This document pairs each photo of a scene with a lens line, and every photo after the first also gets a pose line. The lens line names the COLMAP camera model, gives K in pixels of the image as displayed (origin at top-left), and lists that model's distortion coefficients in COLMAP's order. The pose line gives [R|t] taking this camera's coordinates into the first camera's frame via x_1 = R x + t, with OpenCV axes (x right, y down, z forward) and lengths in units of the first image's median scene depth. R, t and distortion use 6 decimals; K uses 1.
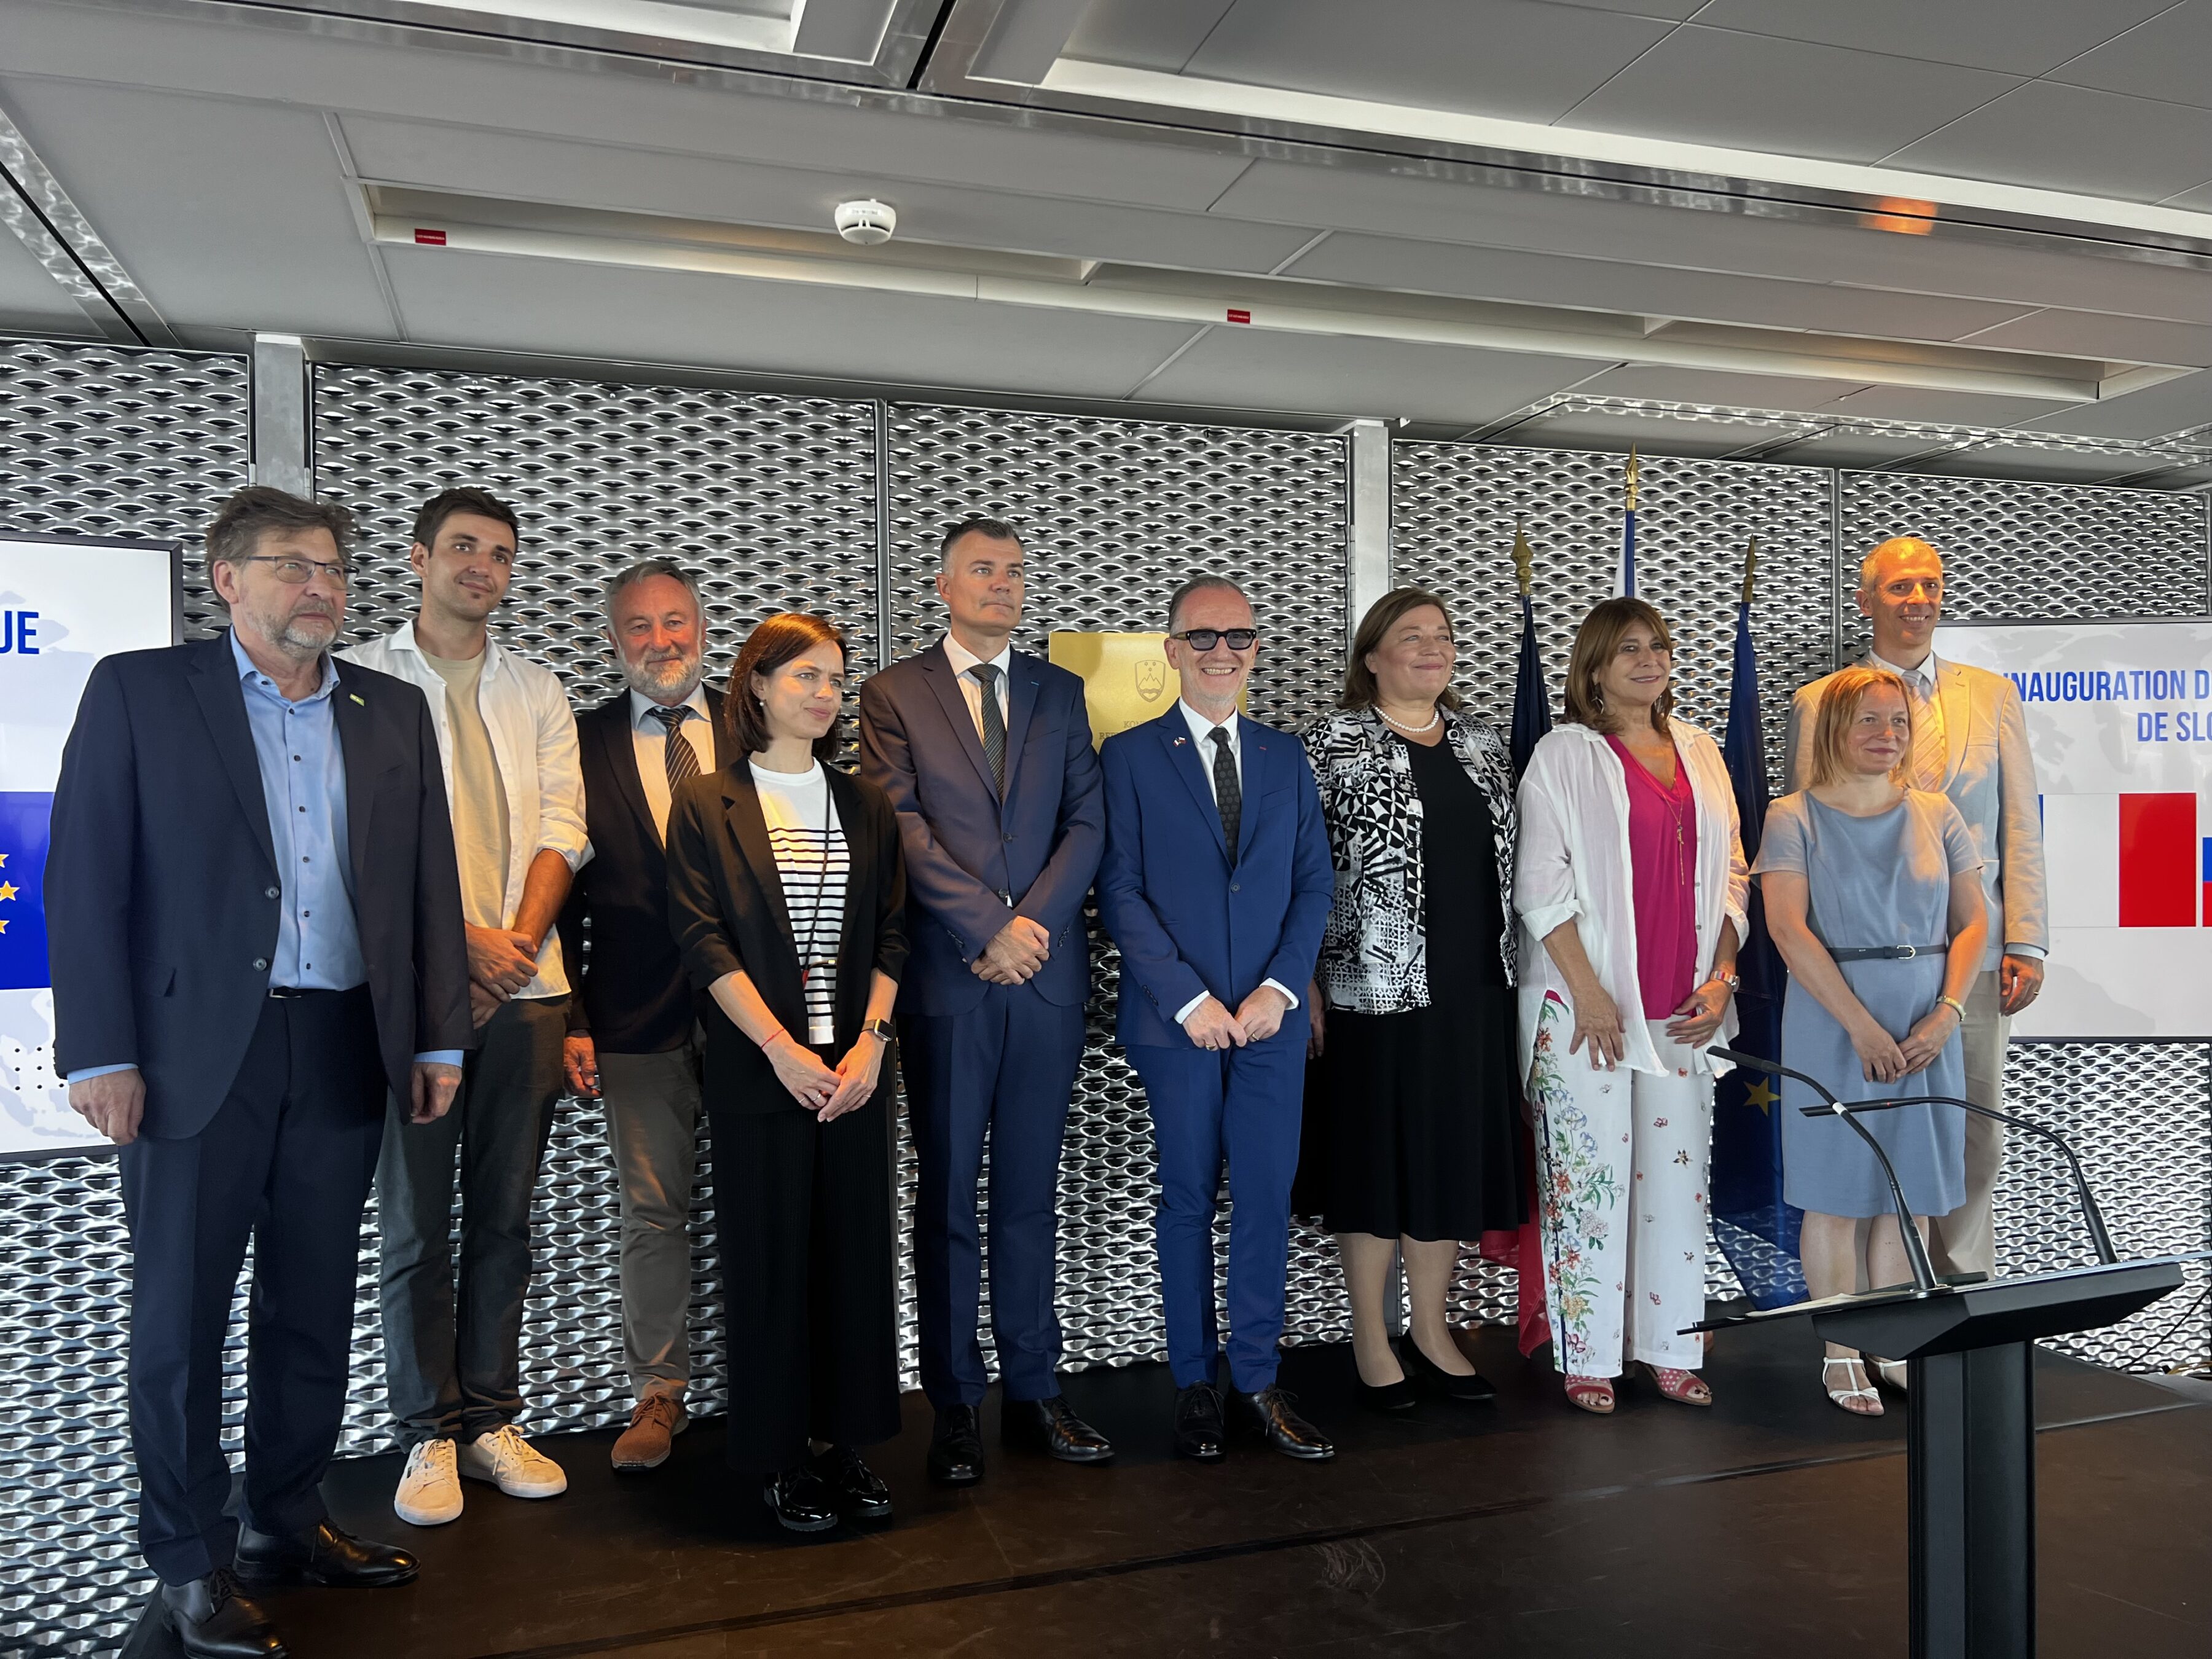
lens RADIAL K [[1671.1, 0, 1108.0], [0, 1671.1, 832.3], [0, 0, 1]] dist [0.002134, -0.021479]
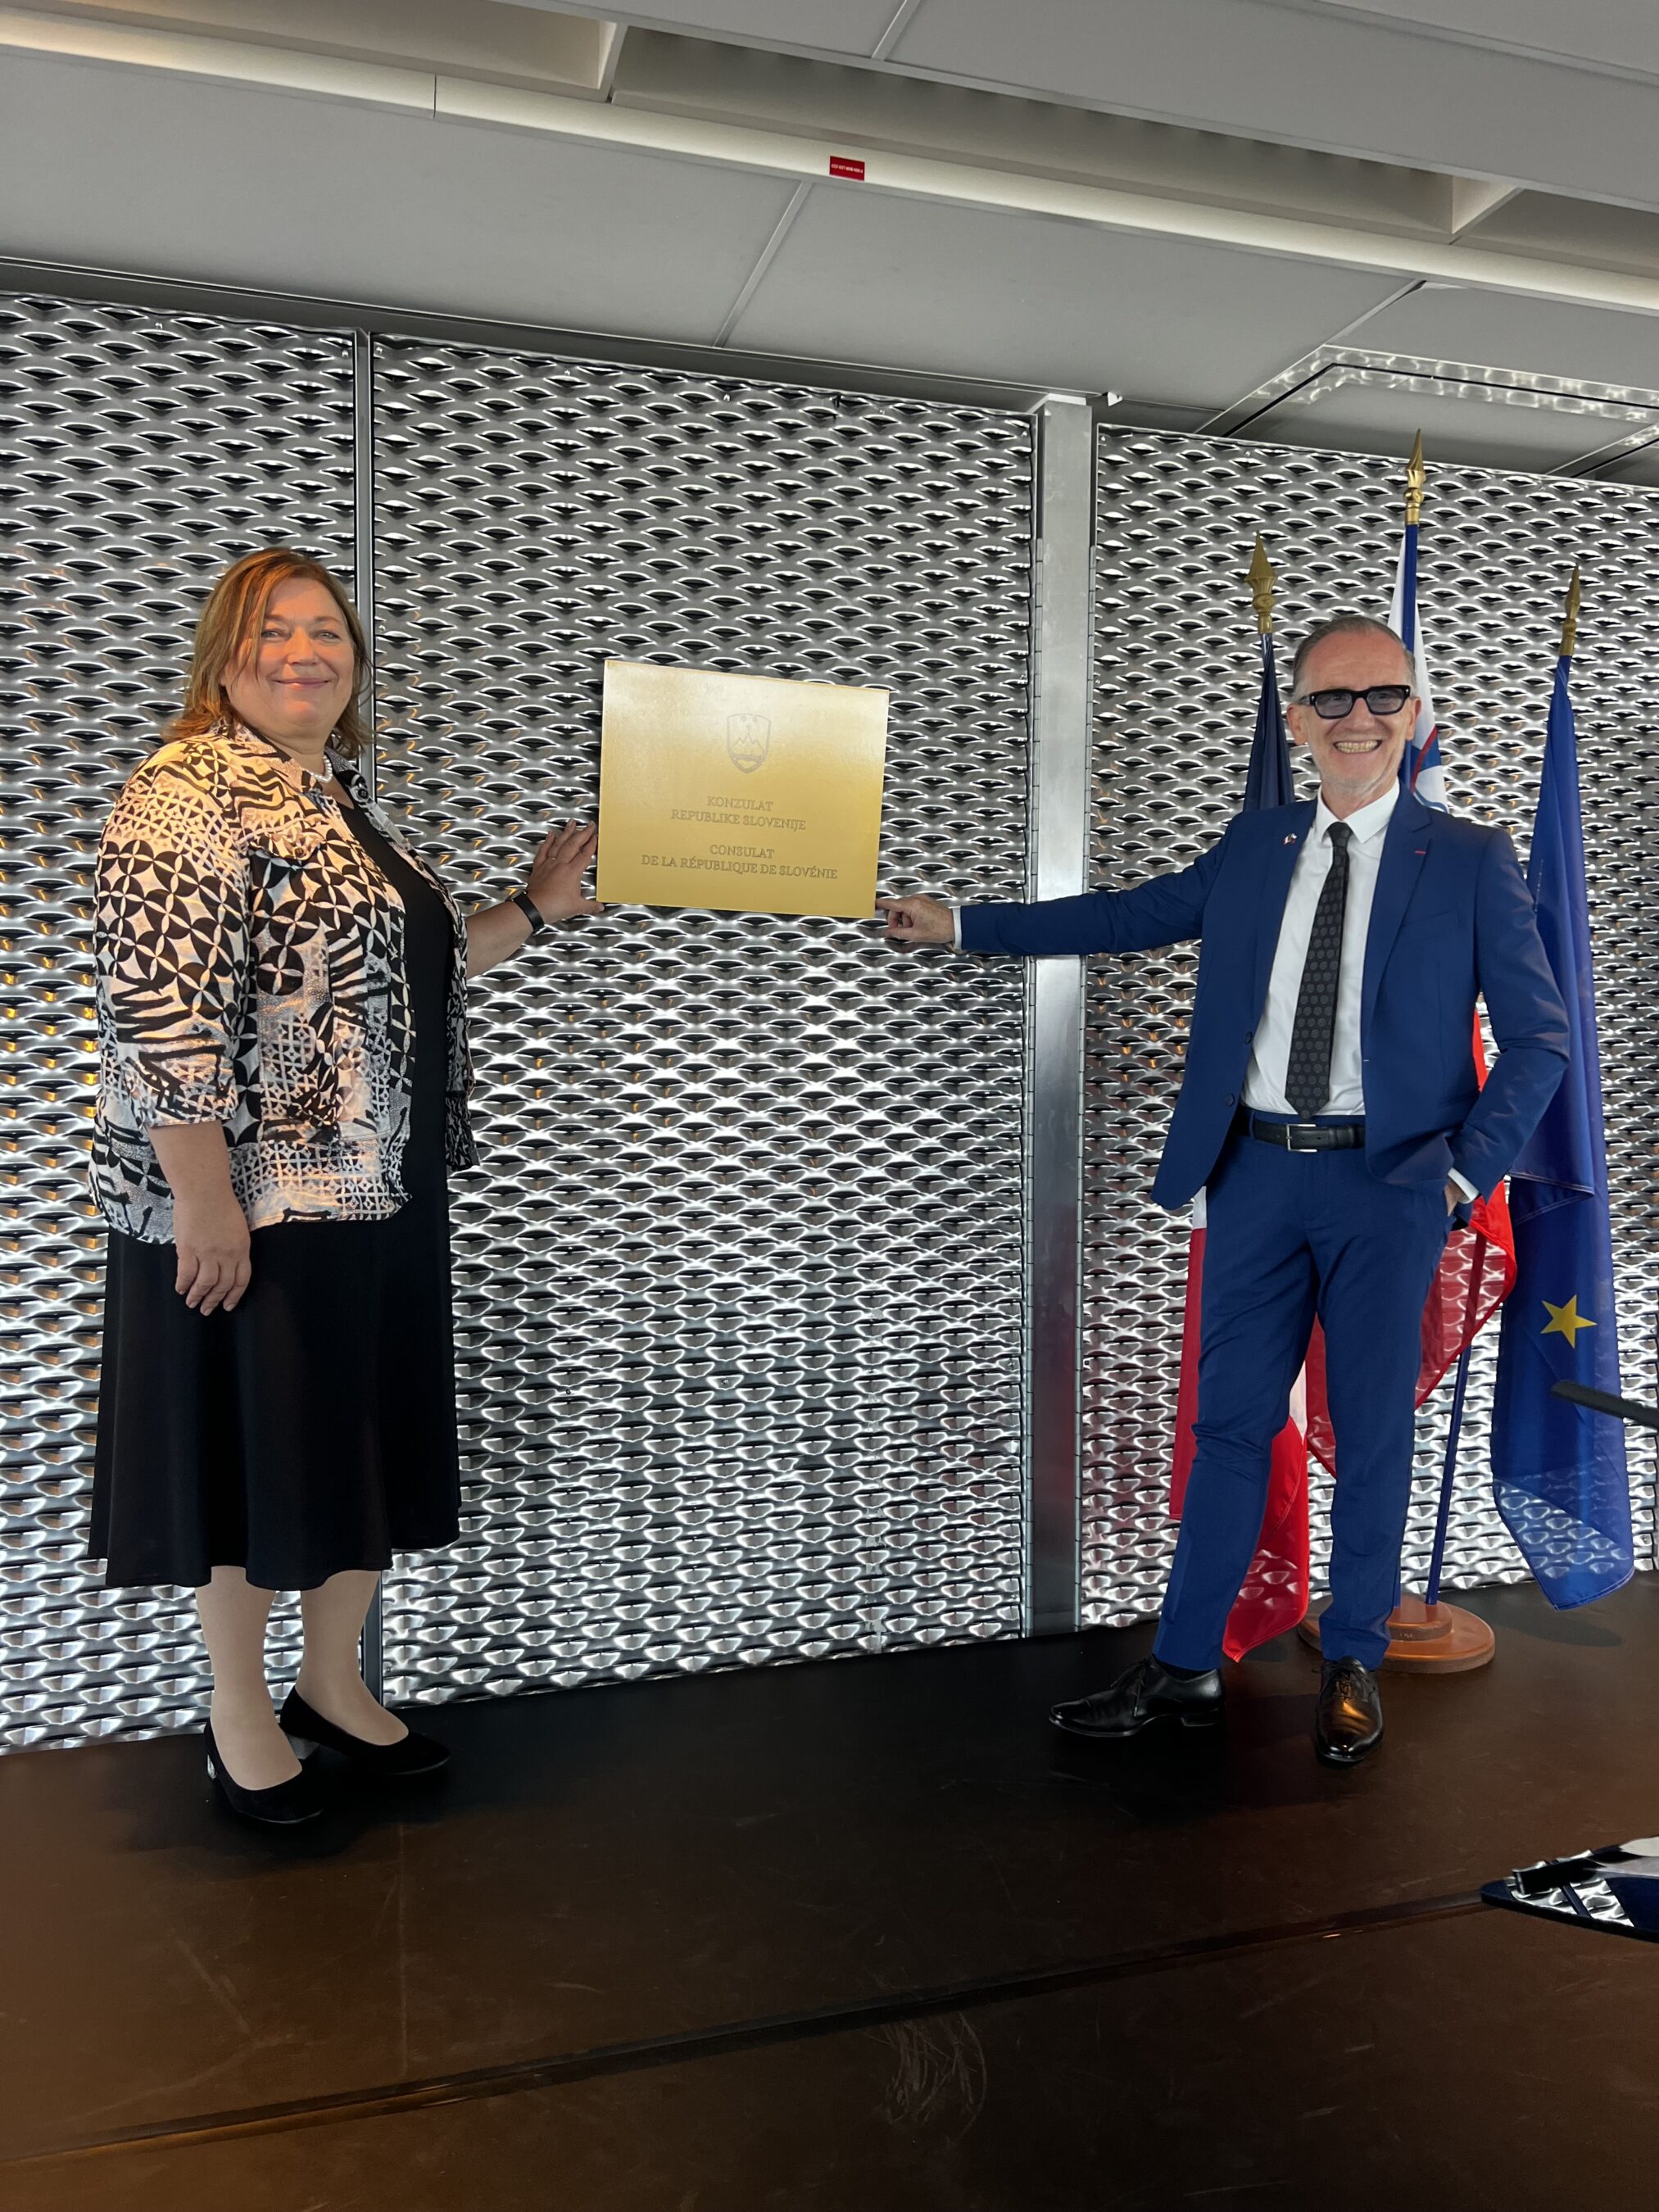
lens RADIAL K [[1671.1, 0, 842.3], [0, 1671.1, 1105.7], [0, 0, 1]] dist [0.002134, -0.021479]
pose [[0.999776, 0.015440, -0.014465, 0.078593], [-0.014524, 0.998009, 0.061370, 0.021423], [0.015383, -0.061146, 0.998010, 0.265703]]
